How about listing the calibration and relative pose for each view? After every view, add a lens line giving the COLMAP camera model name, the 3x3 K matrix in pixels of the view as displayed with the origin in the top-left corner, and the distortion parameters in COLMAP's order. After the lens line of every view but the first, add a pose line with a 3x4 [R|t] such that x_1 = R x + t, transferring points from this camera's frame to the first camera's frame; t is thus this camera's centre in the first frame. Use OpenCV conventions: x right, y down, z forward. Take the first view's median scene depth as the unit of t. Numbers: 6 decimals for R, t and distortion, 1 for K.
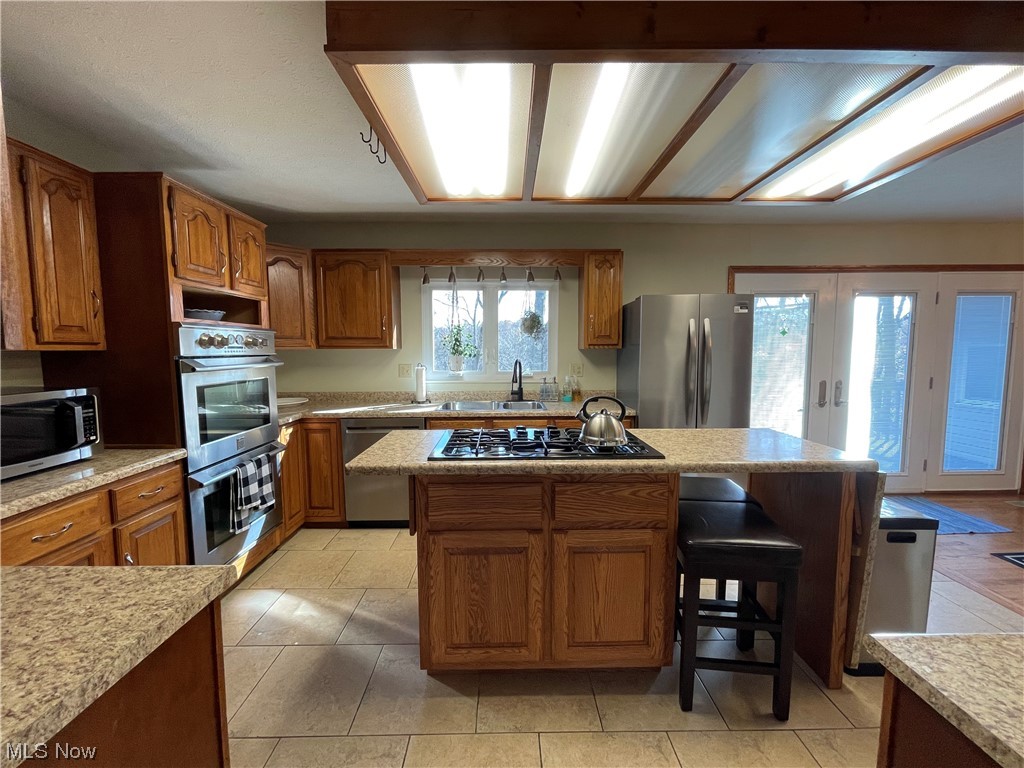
lens RADIAL K [[412.8, 0, 512.0], [0, 412.8, 384.0], [0, 0, 1]] dist [-0.001671, -0.000383]
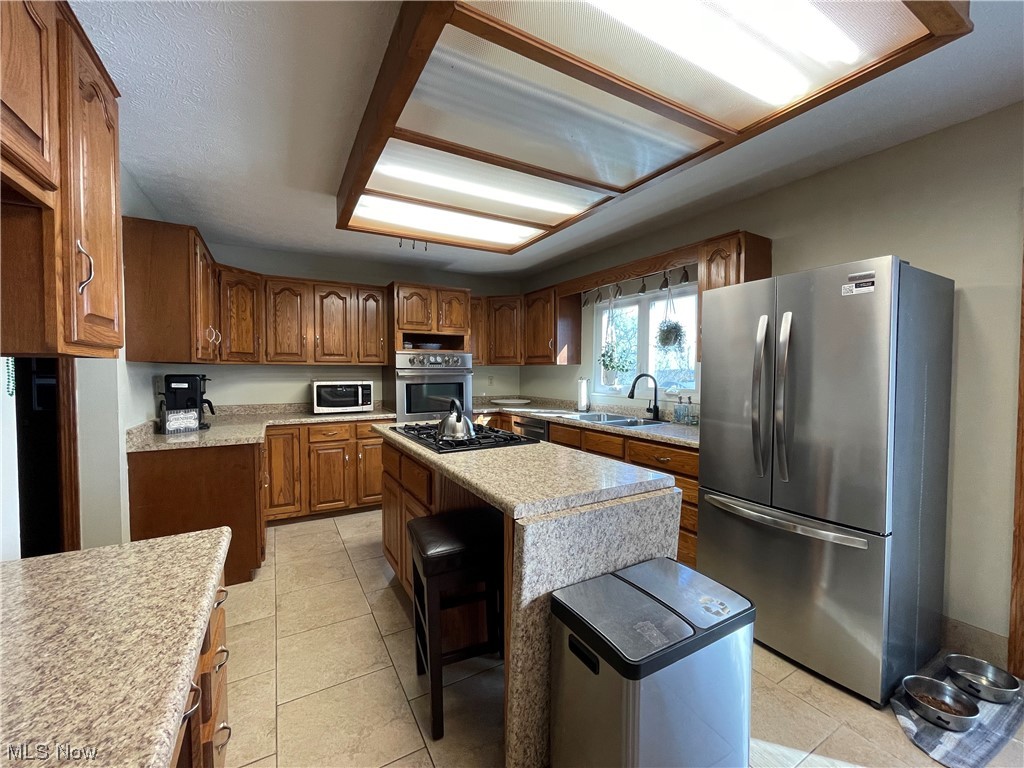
lens RADIAL K [[412.8, 0, 512.0], [0, 412.8, 384.0], [0, 0, 1]] dist [-0.001671, -0.000383]
pose [[0.492821, 0.033273, -0.869494, 0.949804], [-0.072798, 0.997342, -0.003097, -0.017865], [0.867080, 0.064824, 0.493933, 0.375341]]
